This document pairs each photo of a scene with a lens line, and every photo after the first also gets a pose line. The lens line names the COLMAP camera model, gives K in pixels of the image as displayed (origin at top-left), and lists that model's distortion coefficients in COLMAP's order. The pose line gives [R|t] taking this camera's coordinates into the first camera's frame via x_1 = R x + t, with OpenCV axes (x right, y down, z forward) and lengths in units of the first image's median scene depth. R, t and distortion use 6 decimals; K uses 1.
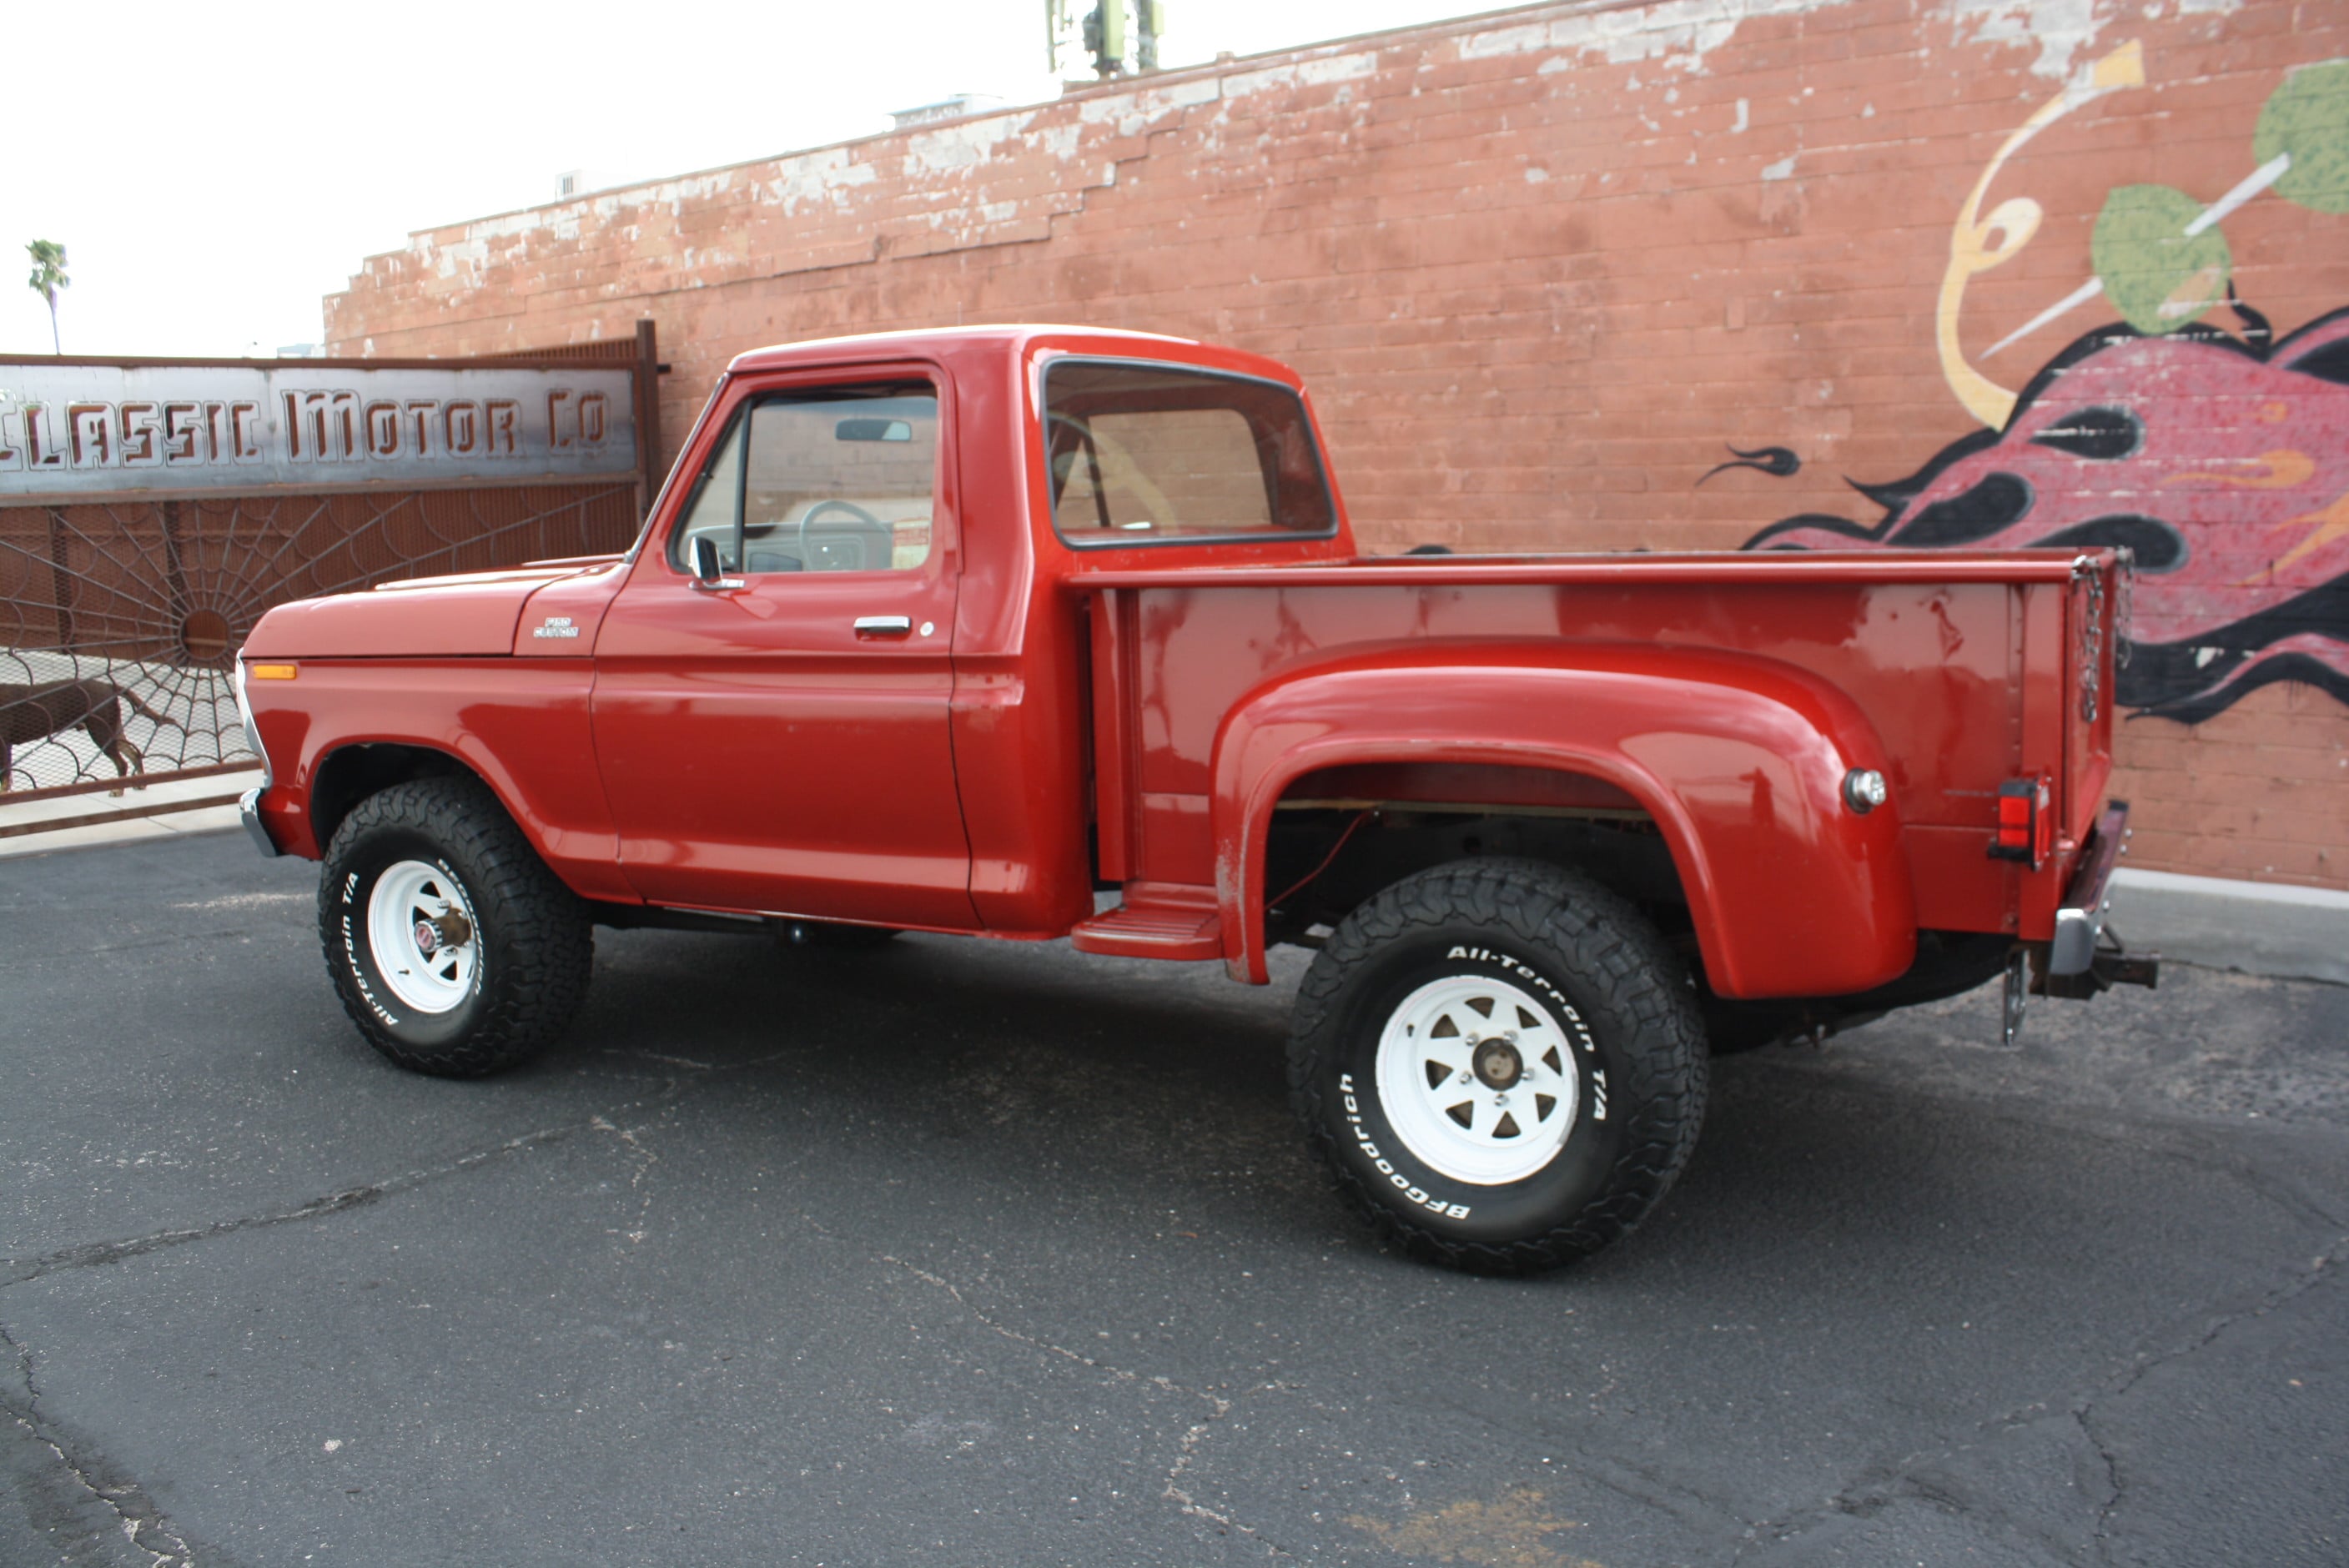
lens RADIAL K [[1977.0, 0, 1220.8], [0, 1977.0, 774.4], [0, 0, 1]] dist [-0.165620, 0.150506]
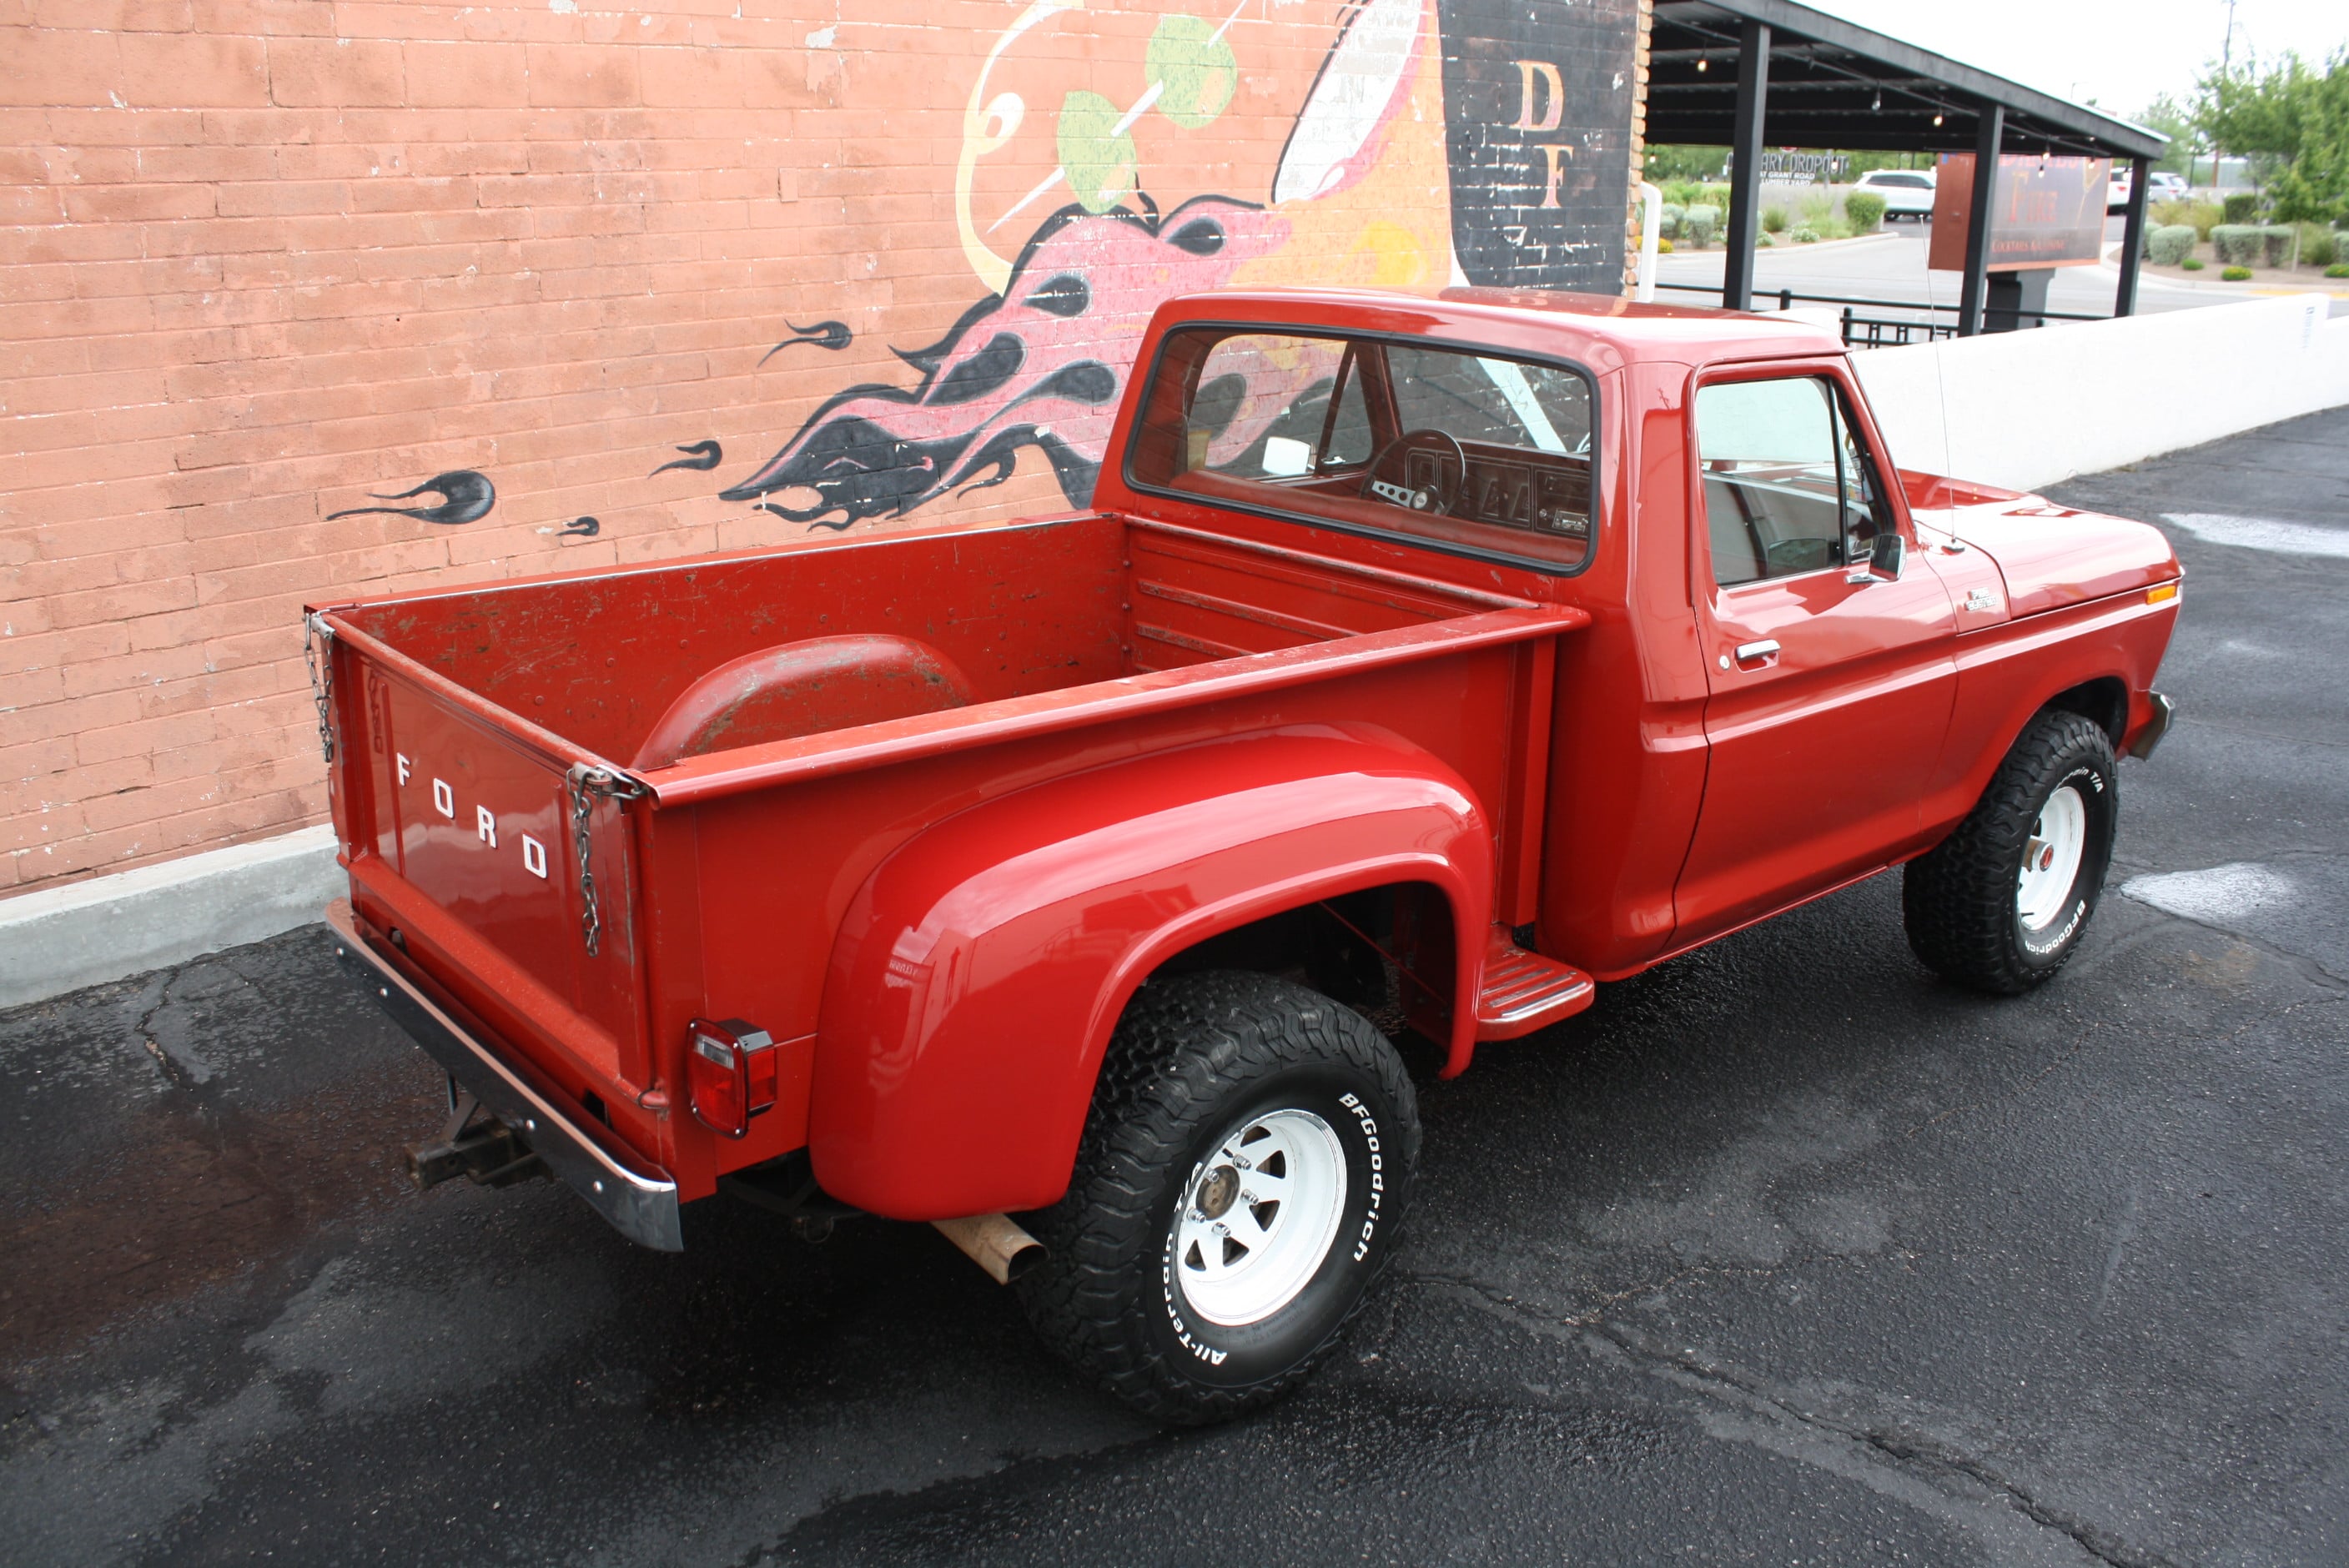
lens RADIAL K [[1976.8, 0, 1198.4], [0, 1976.8, 776.4], [0, 0, 1]] dist [-0.163887, 0.145178]
pose [[0.102107, -0.286735, 0.952553, -0.675986], [0.139702, 0.952201, 0.271654, -0.180493], [-0.984915, 0.105336, 0.137284, 0.661072]]
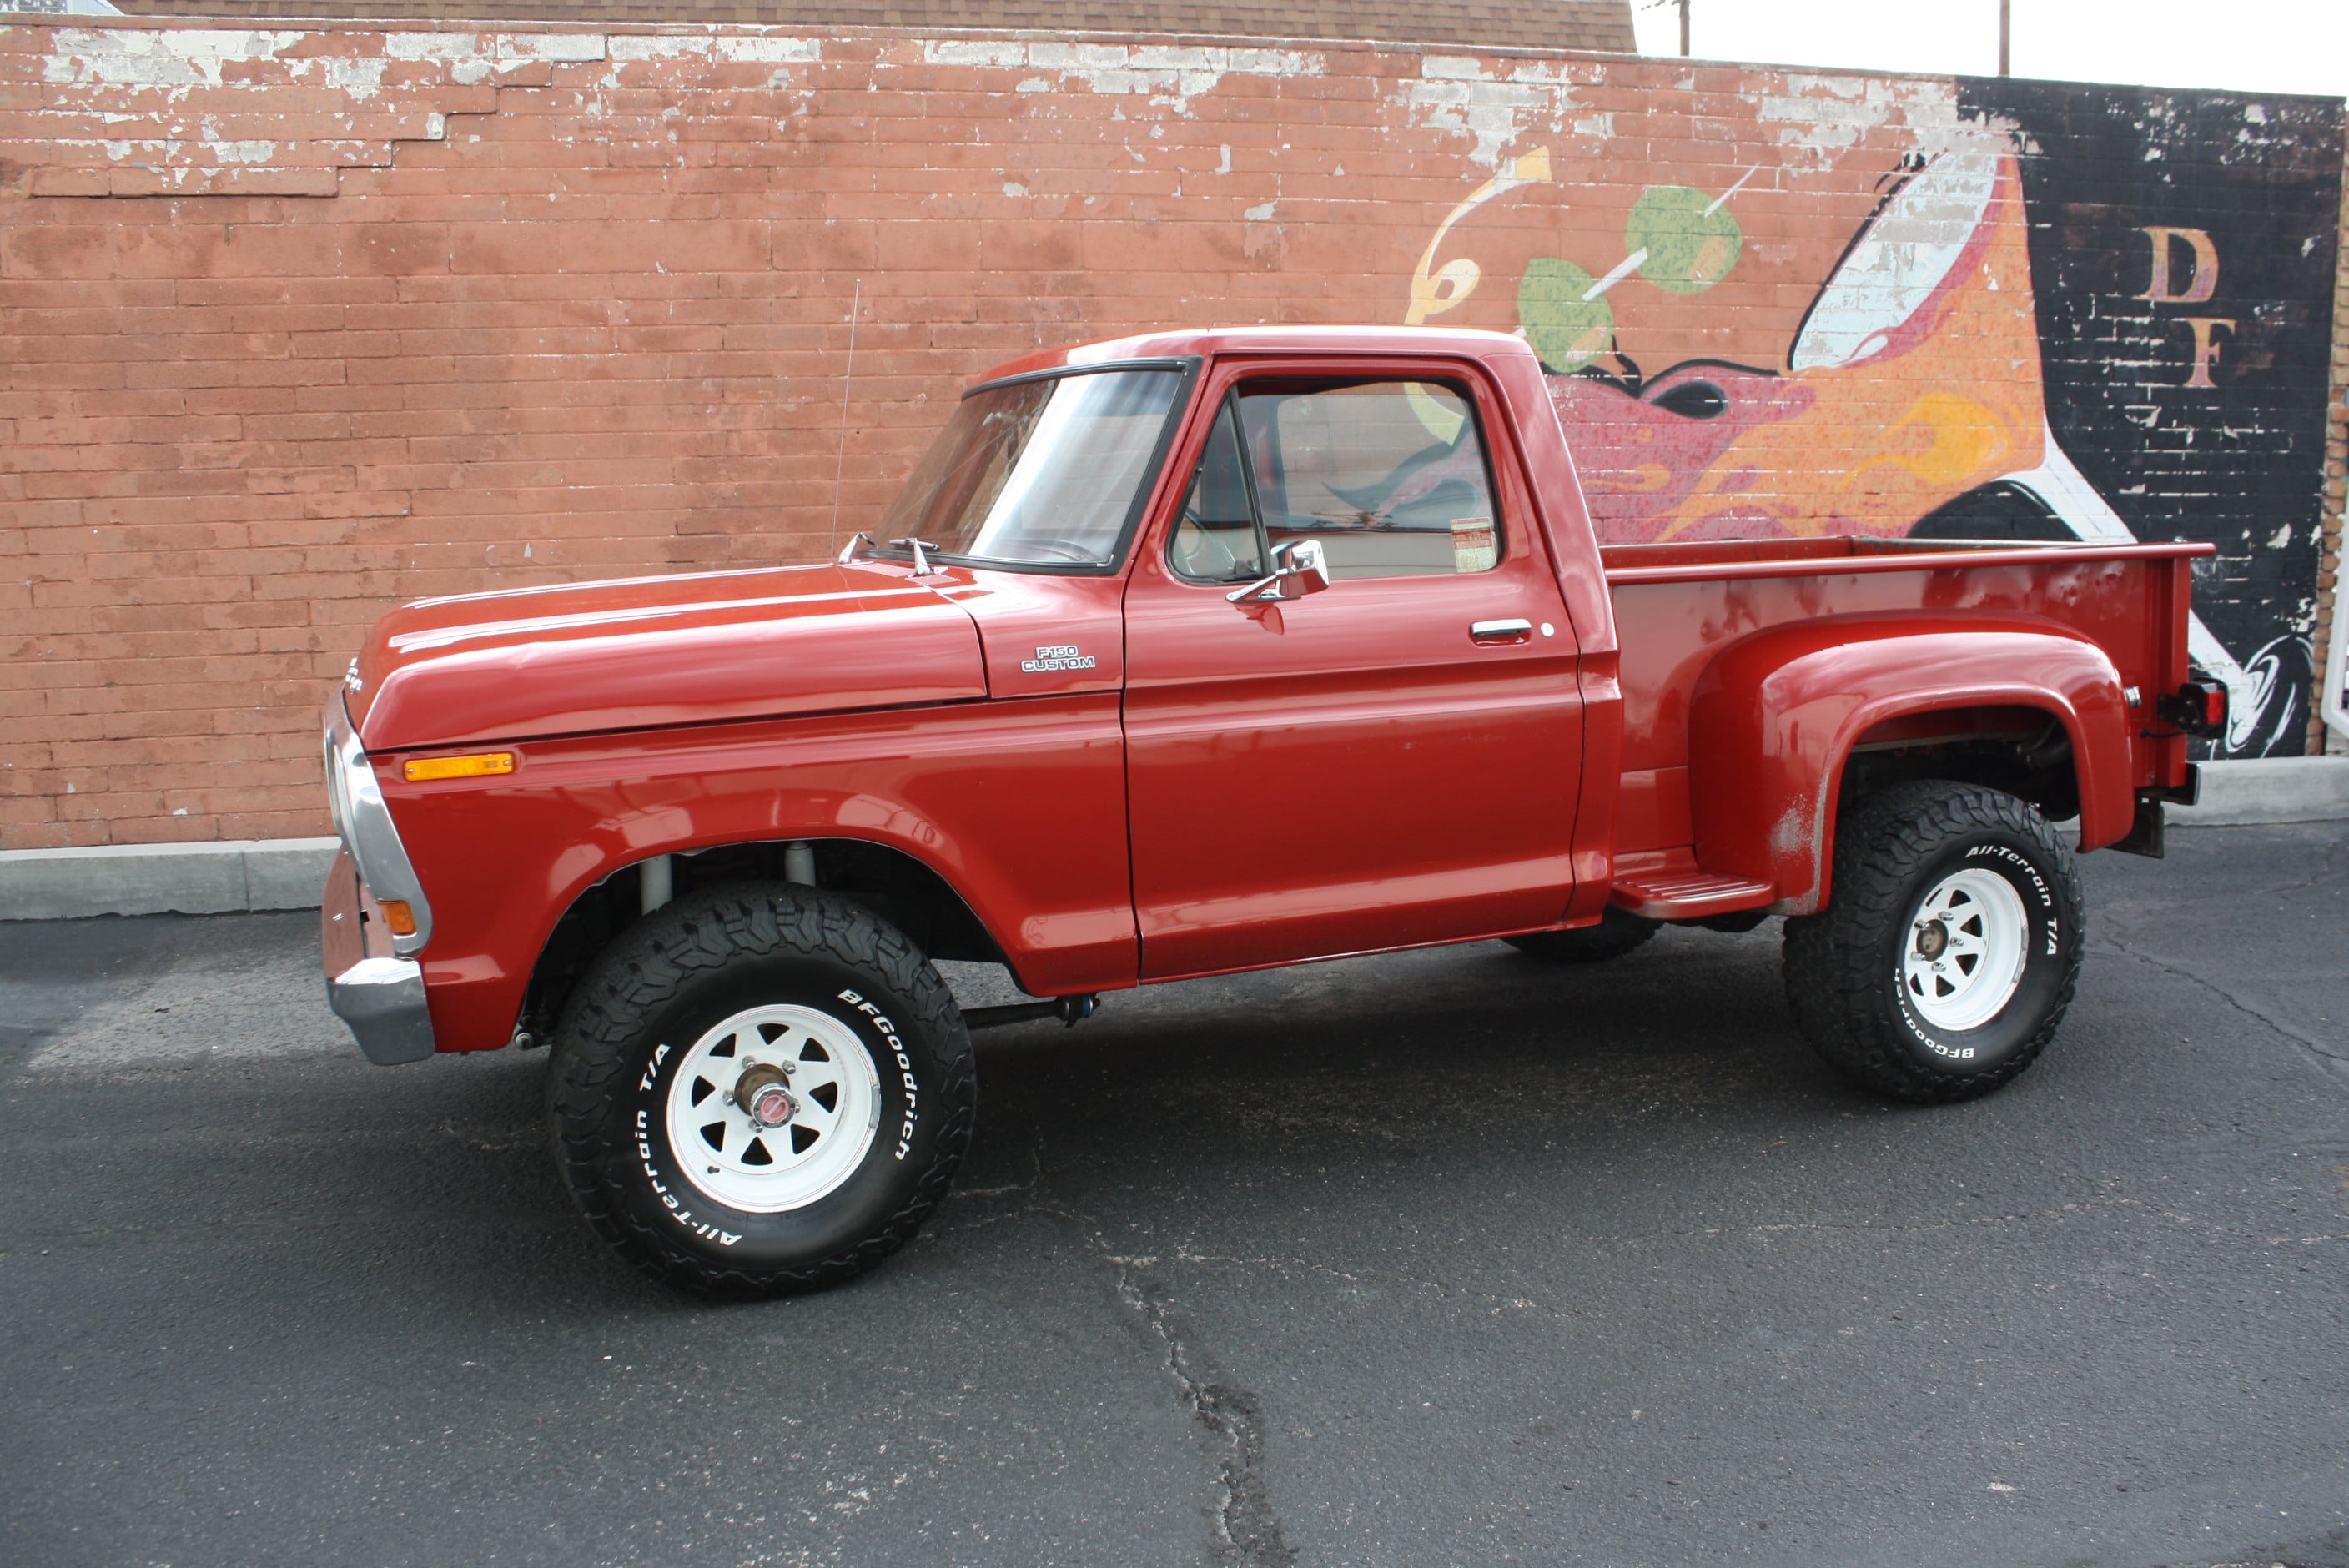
lens RADIAL K [[1974.8, 0, 1212.9], [0, 1974.8, 784.4], [0, 0, 1]] dist [-0.166026, 0.147591]
pose [[0.641082, -0.108126, 0.759817, -0.583226], [0.112456, 0.992574, 0.046366, -0.034138], [-0.759188, 0.055721, 0.648481, 0.276800]]
